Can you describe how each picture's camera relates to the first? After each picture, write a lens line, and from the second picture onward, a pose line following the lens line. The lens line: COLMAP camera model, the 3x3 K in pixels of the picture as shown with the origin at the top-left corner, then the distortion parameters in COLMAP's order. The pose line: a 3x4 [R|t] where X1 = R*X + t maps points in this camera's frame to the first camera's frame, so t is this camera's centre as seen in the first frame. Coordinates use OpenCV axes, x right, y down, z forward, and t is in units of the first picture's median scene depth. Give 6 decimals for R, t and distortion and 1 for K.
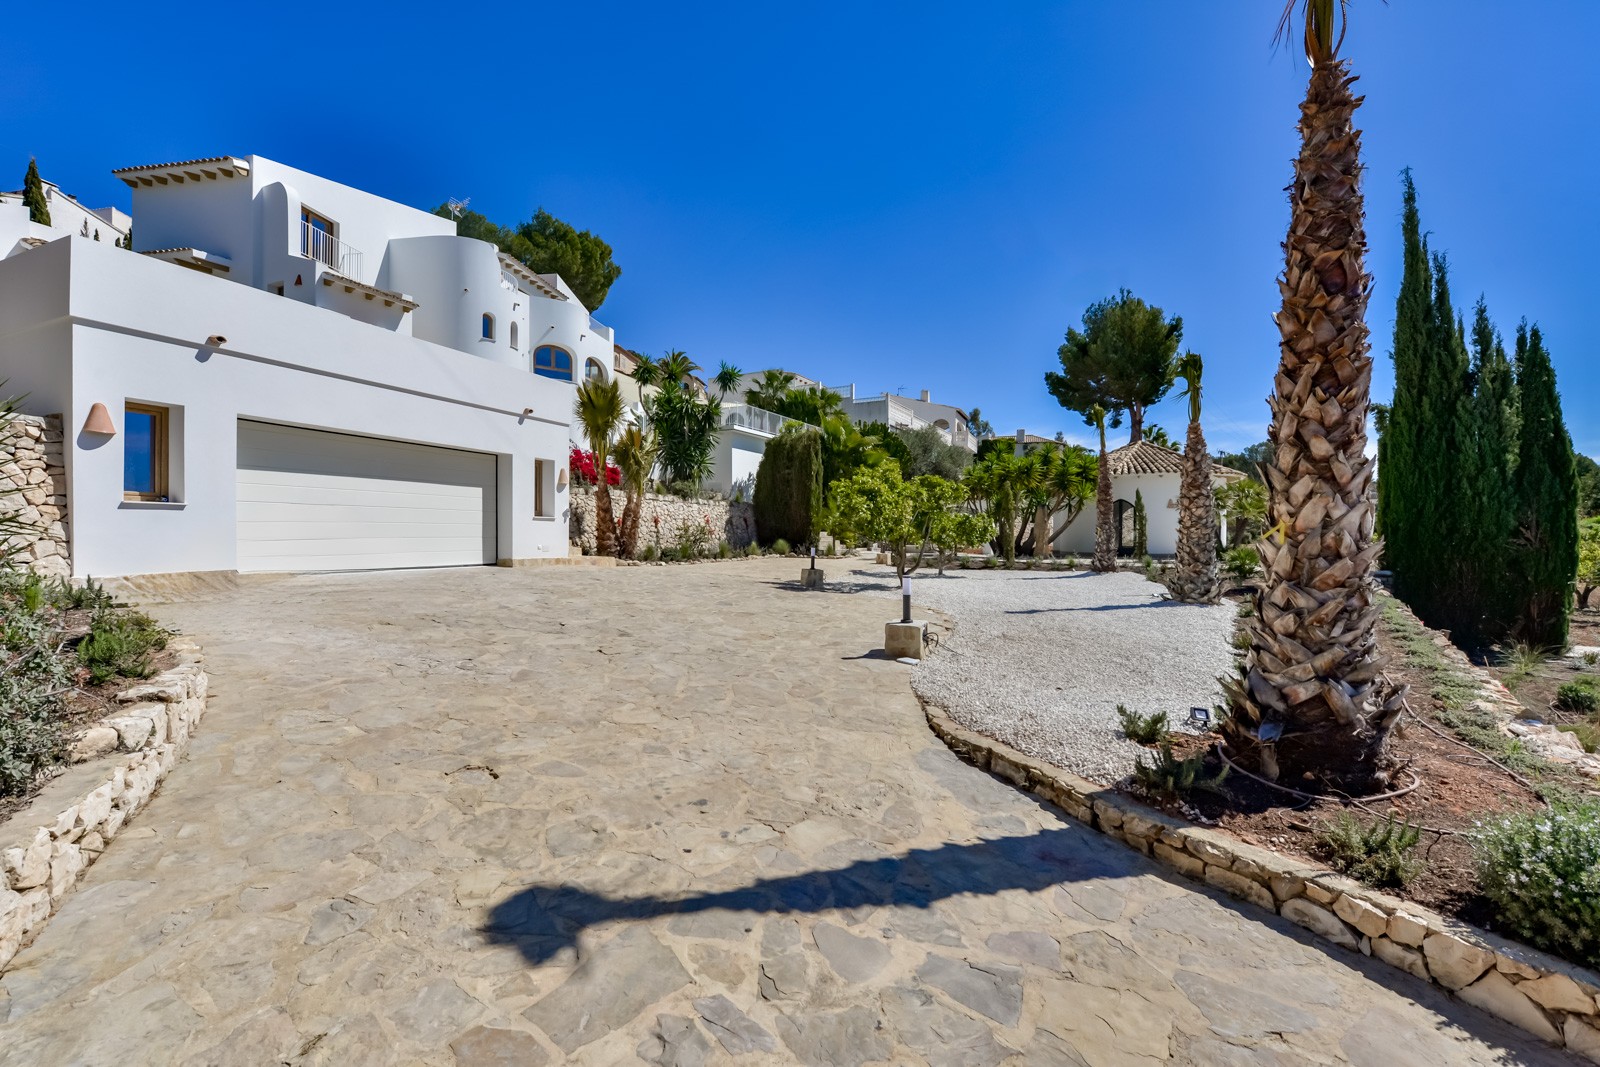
lens RADIAL K [[653.3, 0, 805.3], [0, 653.3, 538.4], [0, 0, 1]] dist [-0.008941, -0.000869]
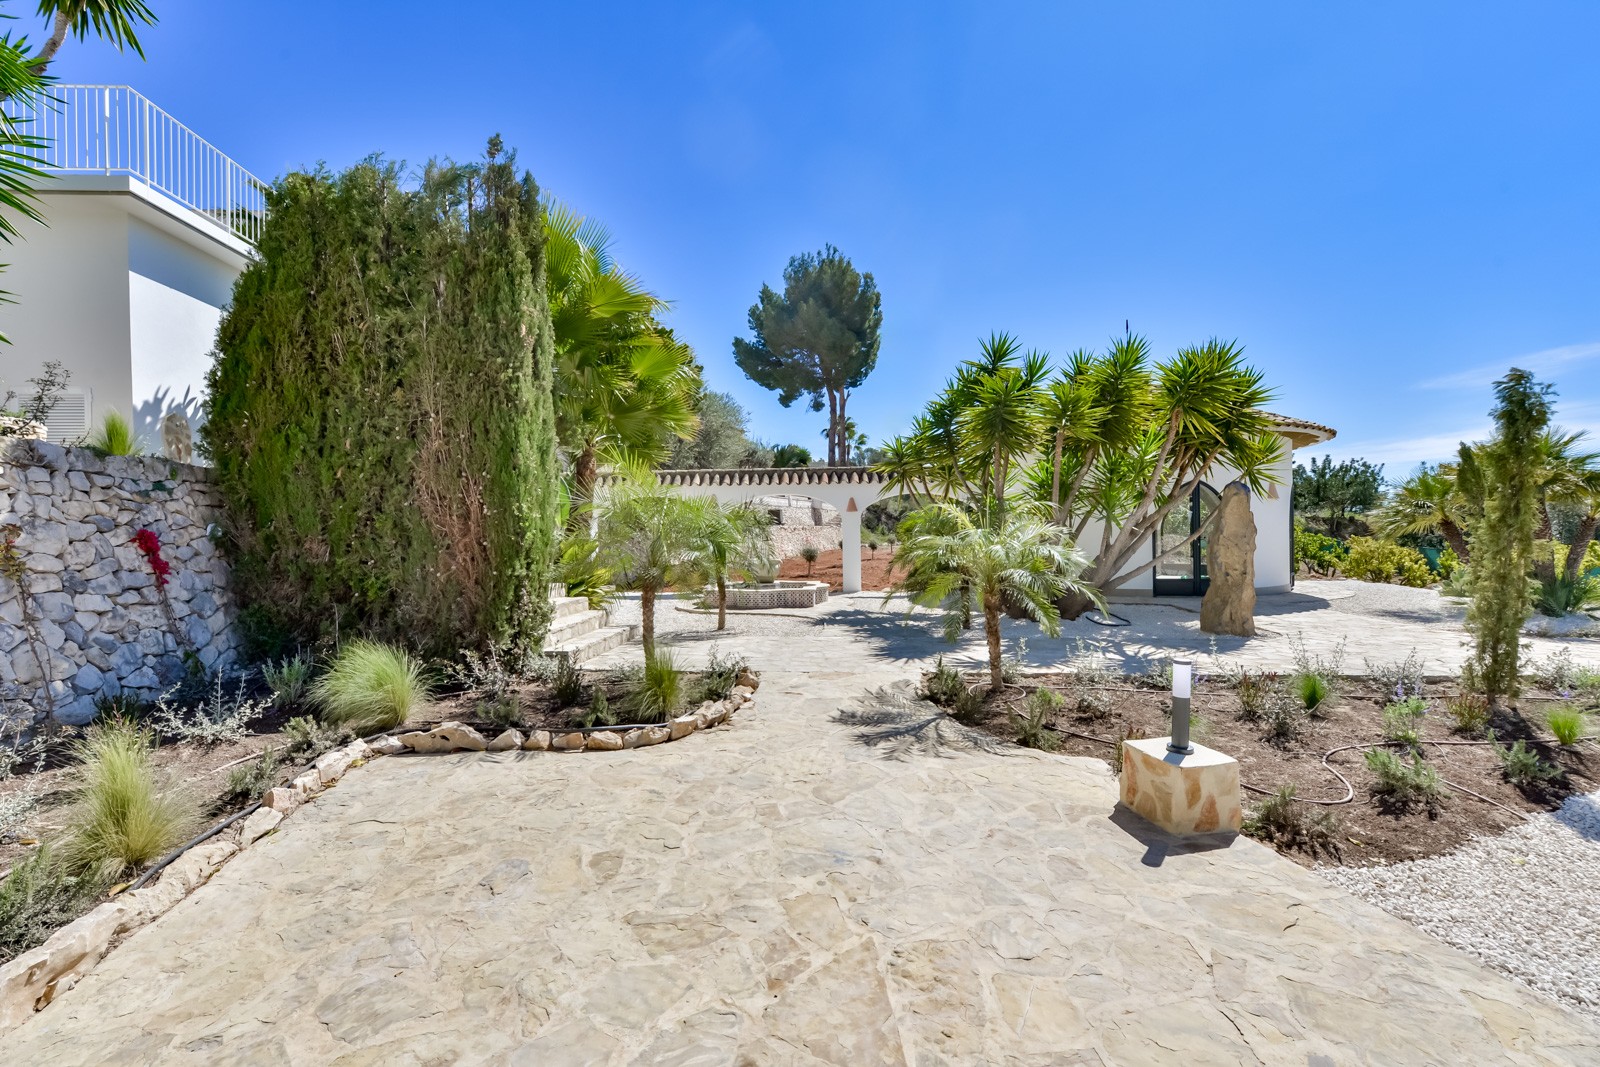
lens RADIAL K [[653.3, 0, 805.3], [0, 653.3, 538.4], [0, 0, 1]] dist [-0.008941, -0.000869]
pose [[0.830819, -0.021733, 0.556118, -0.015098], [0.020544, 0.999754, 0.008379, -0.011465], [-0.556164, 0.004464, 0.831061, 0.319499]]
